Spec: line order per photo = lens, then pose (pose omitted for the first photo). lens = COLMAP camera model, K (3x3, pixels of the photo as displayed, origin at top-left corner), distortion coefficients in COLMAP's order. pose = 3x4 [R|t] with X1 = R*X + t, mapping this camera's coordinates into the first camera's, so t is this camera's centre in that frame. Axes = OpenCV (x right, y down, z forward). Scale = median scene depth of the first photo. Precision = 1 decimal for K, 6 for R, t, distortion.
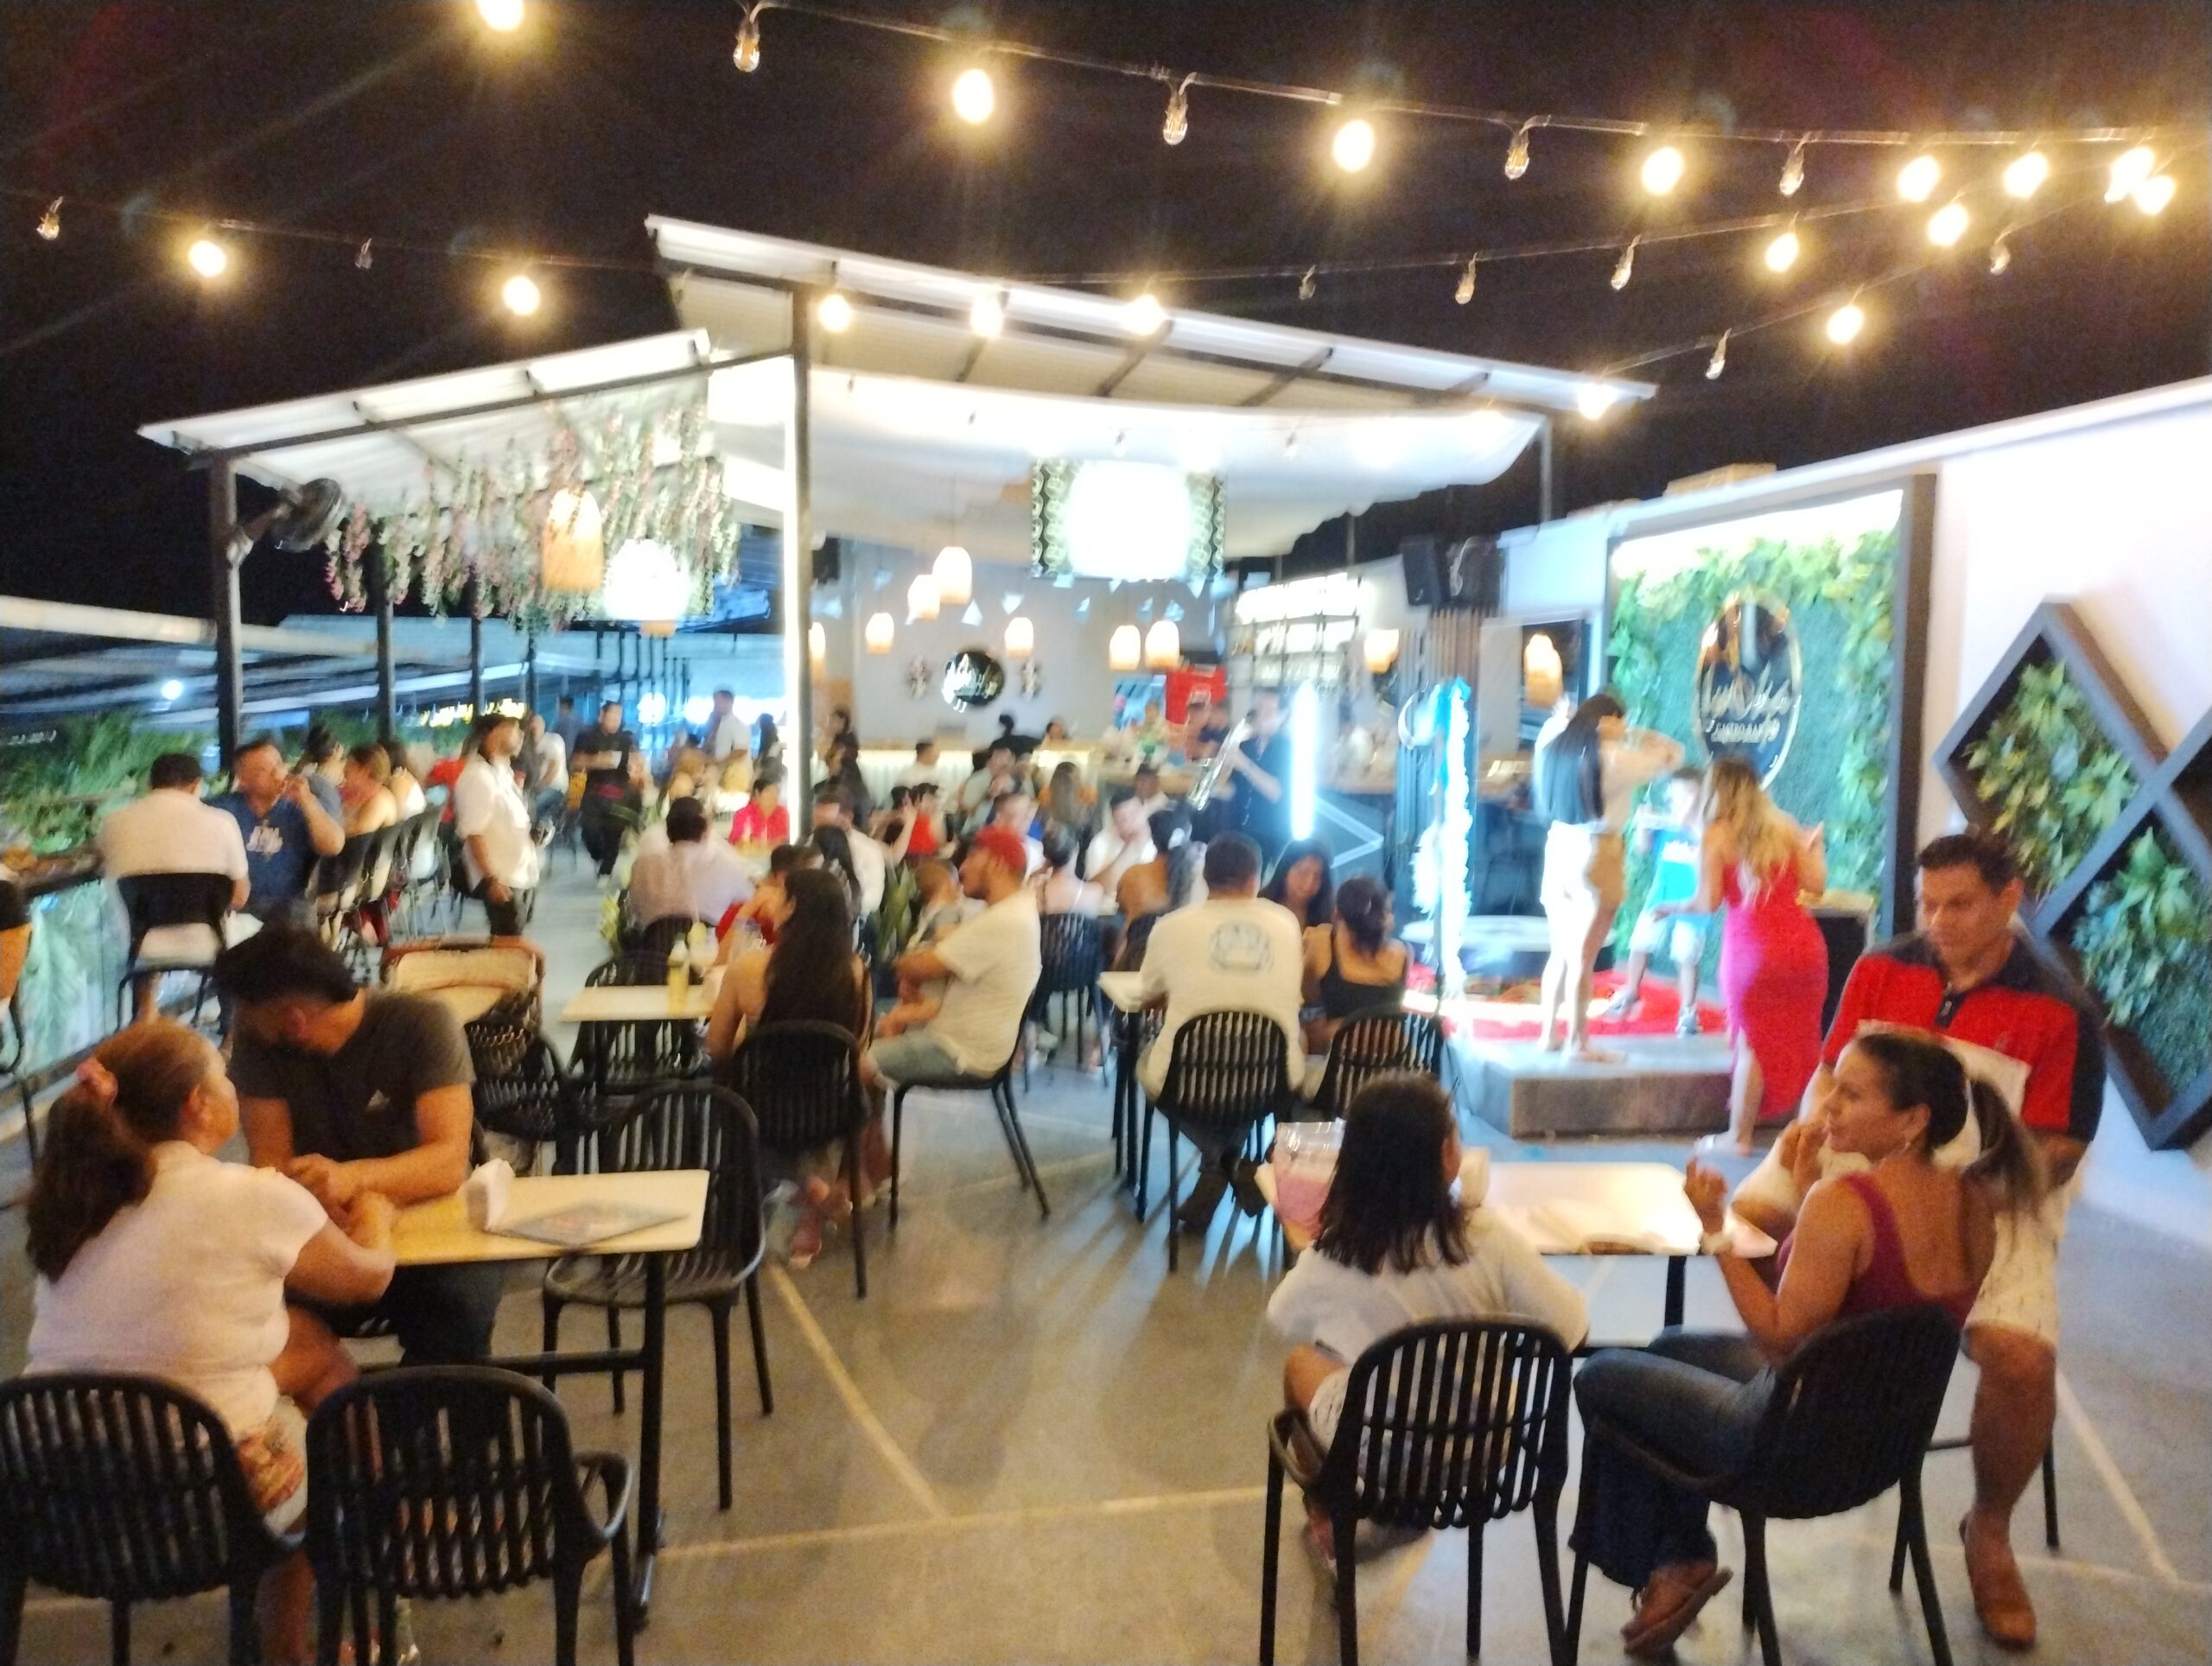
lens RADIAL K [[1828.6, 0, 1108.3], [0, 1828.6, 850.2], [0, 0, 1]] dist [0.079215, -0.056353]
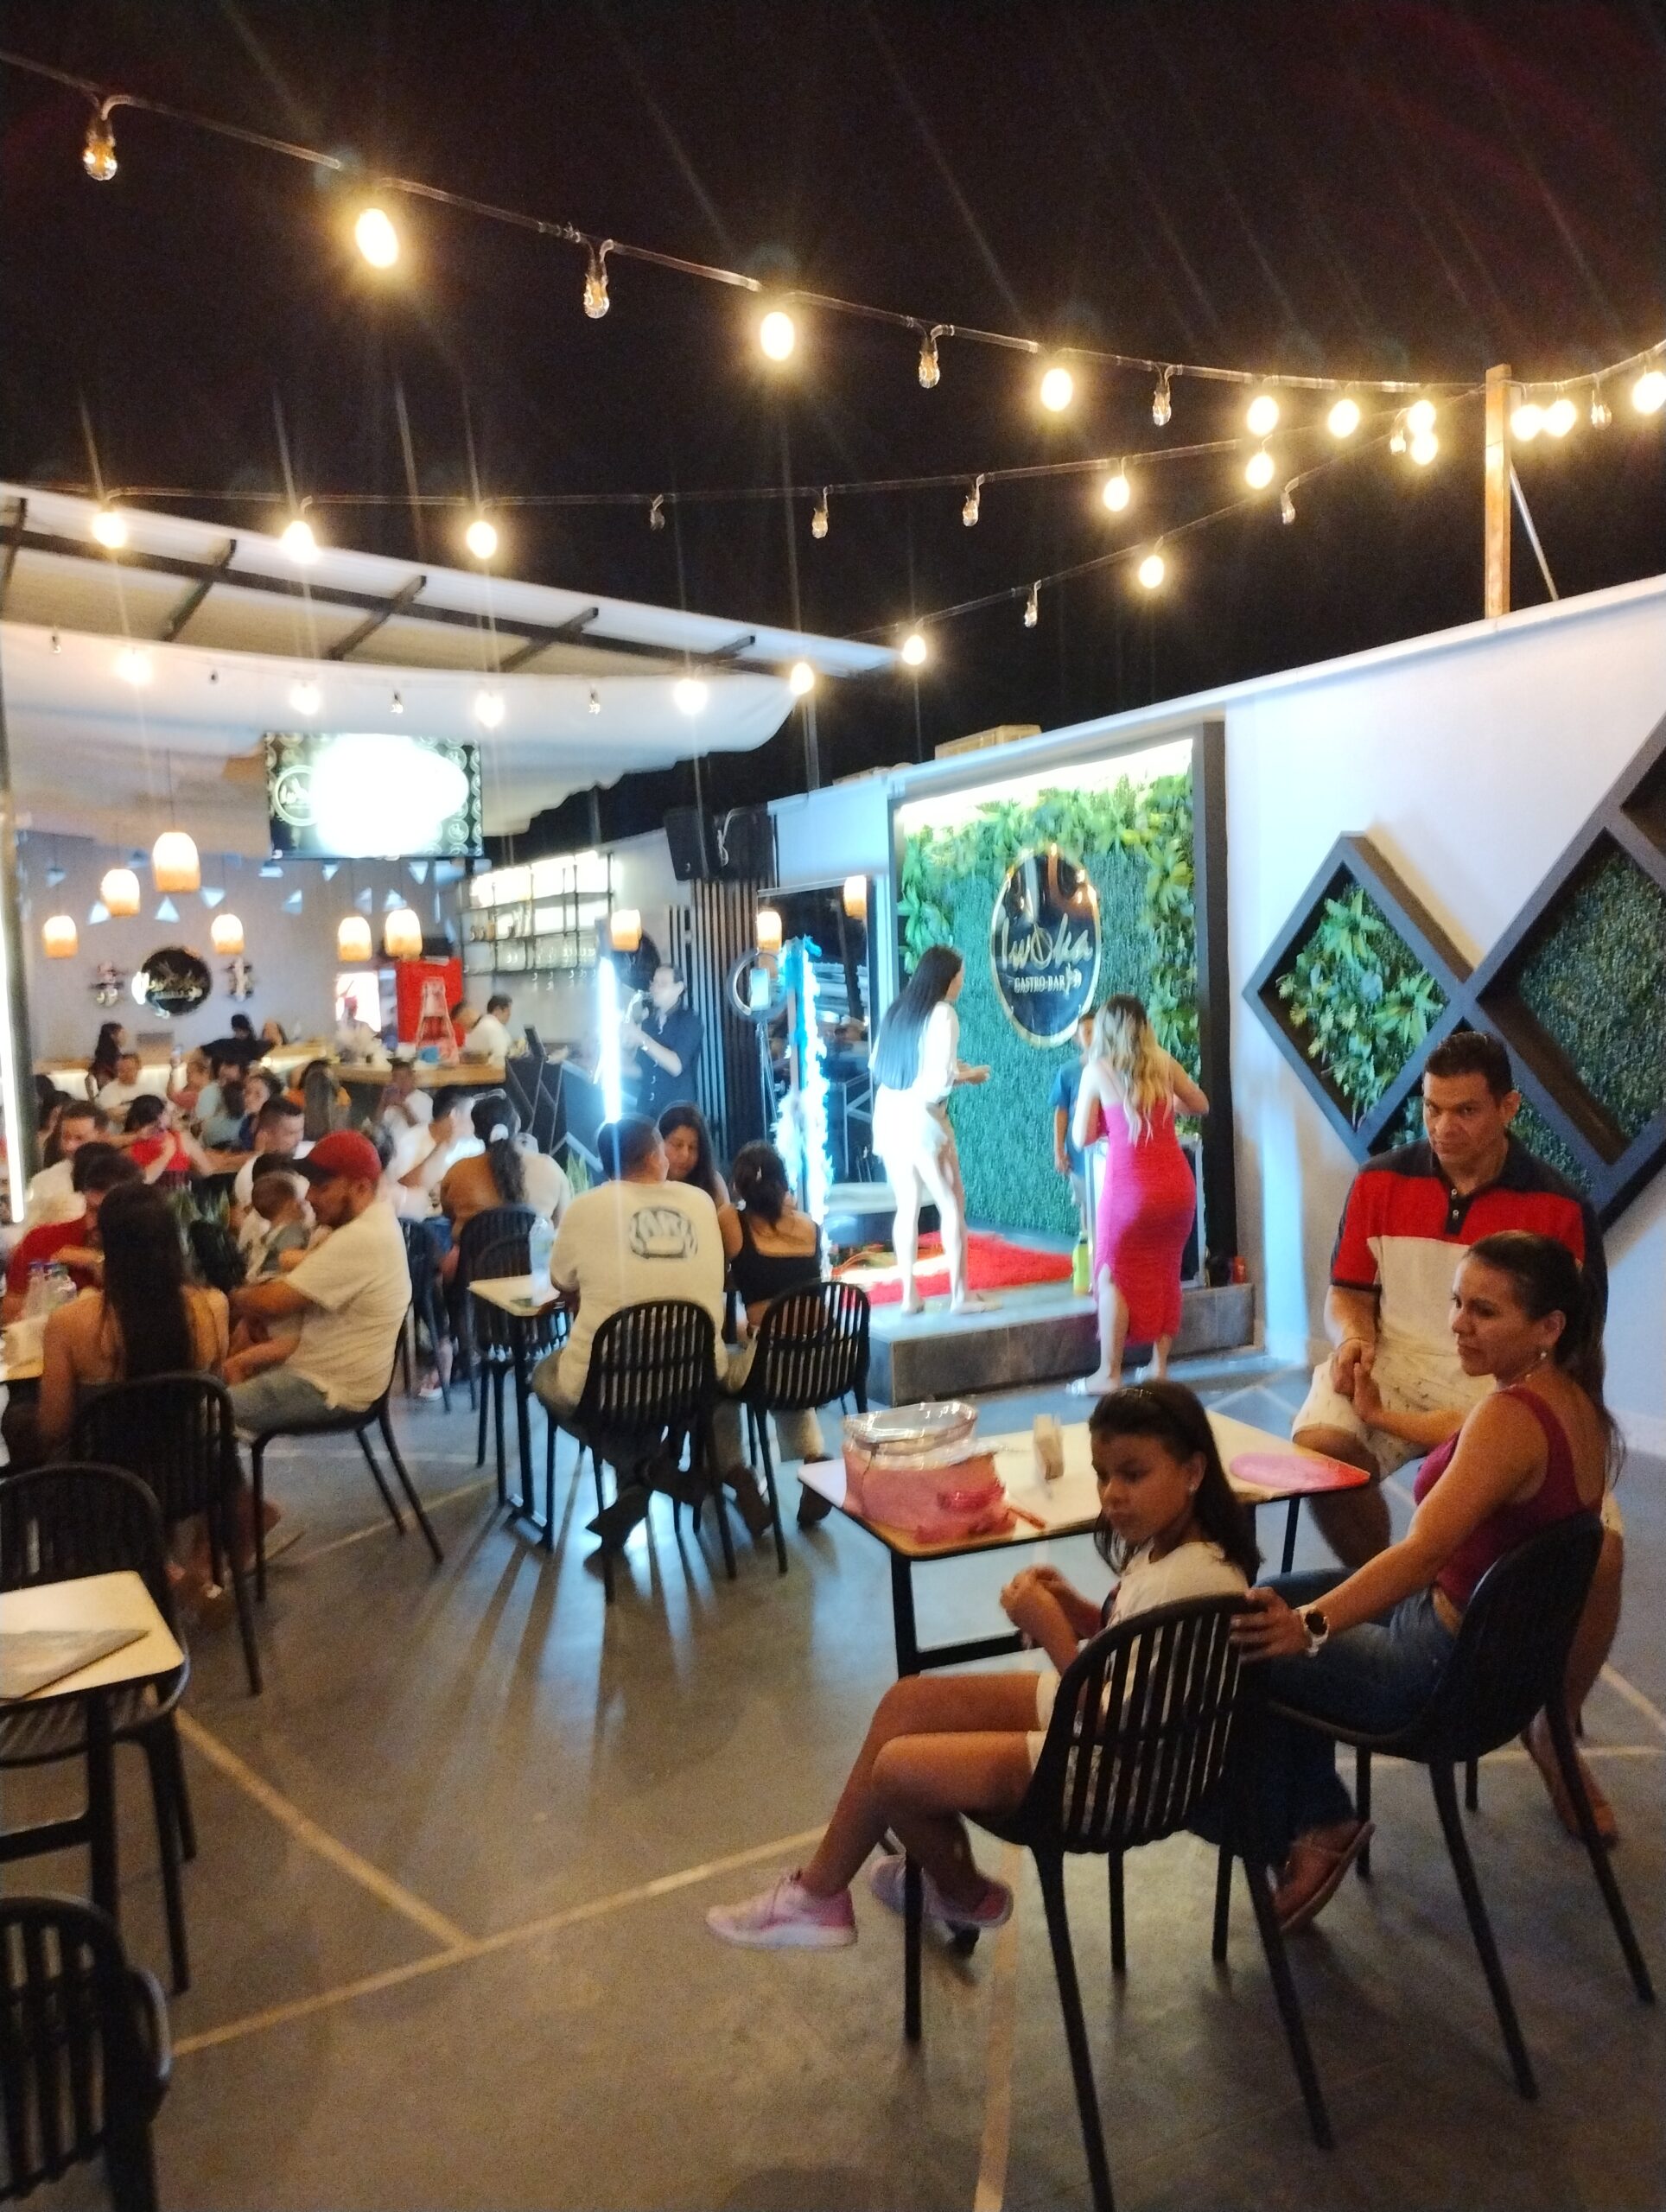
lens RADIAL K [[1828.6, 0, 833.0], [0, 1828.6, 1106.0], [0, 0, 1]] dist [0.079215, -0.056353]
pose [[0.952296, -0.076297, 0.295485, -0.080993], [0.082538, 0.996550, -0.008689, 0.004033], [-0.293803, 0.032663, 0.955308, 0.076843]]
